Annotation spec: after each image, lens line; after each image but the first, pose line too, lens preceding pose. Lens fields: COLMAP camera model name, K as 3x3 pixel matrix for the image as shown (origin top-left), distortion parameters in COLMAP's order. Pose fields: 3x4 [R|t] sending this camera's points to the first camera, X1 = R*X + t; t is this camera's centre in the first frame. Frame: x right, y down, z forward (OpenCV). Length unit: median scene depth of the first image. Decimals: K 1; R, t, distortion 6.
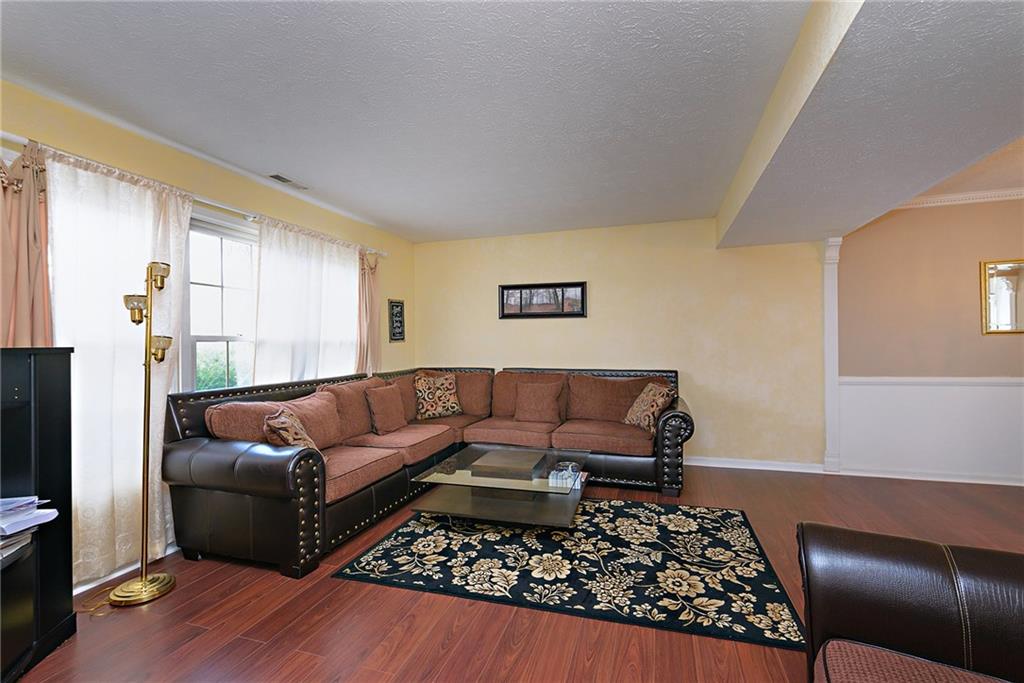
lens RADIAL K [[438.2, 0, 520.6], [0, 438.2, 343.9], [0, 0, 1]] dist [-0.006915, 0.000500]
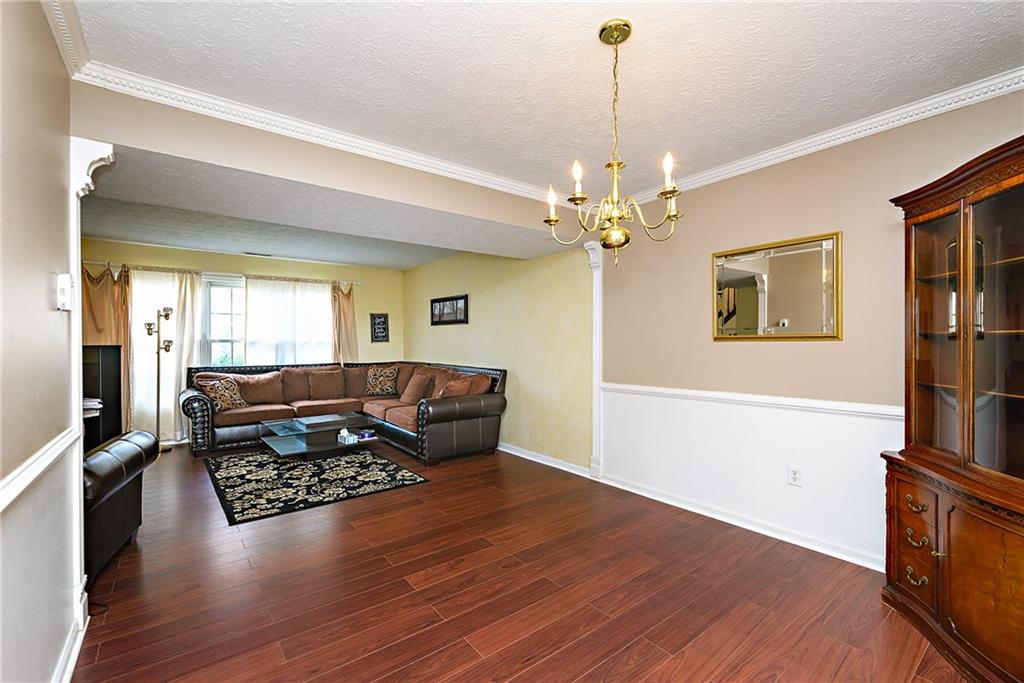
lens RADIAL K [[438.2, 0, 522.6], [0, 438.2, 343.2], [0, 0, 1]] dist [-0.006915, 0.000500]
pose [[0.831548, 0.008784, -0.555383, 1.551196], [-0.006914, 0.999961, 0.005464, -0.022721], [0.555410, -0.000704, 0.831576, 0.114426]]
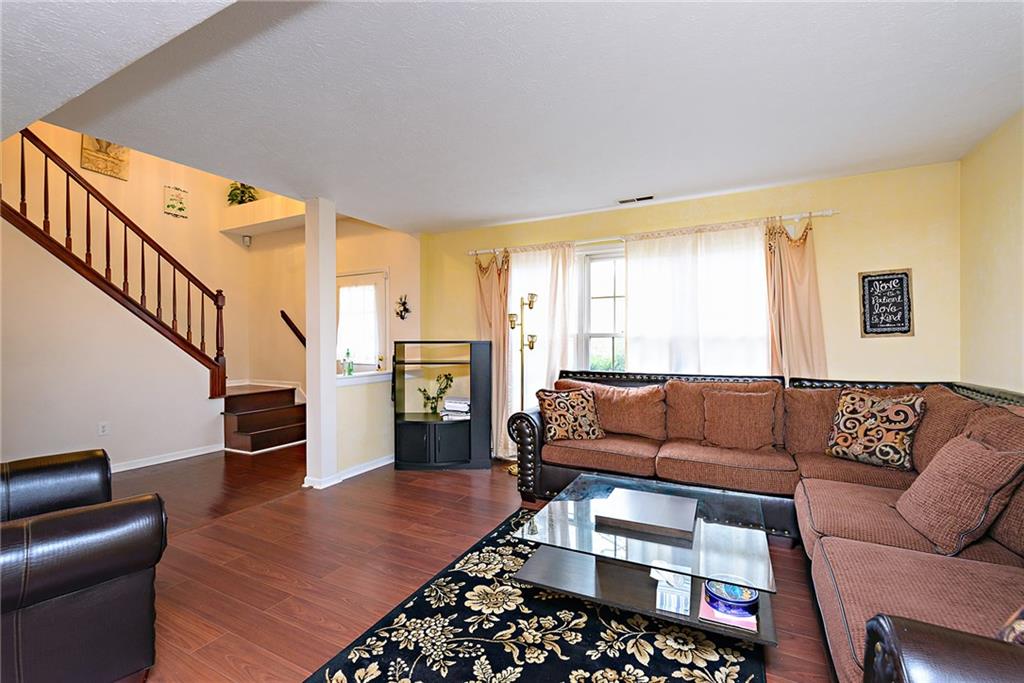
lens RADIAL K [[438.2, 0, 517.8], [0, 438.2, 342.4], [0, 0, 1]] dist [-0.006915, 0.000500]
pose [[-0.167310, 0.018099, -0.985738, 0.752739], [0.003334, 0.999836, 0.017792, -0.015323], [0.985899, -0.000309, -0.167343, 0.988052]]
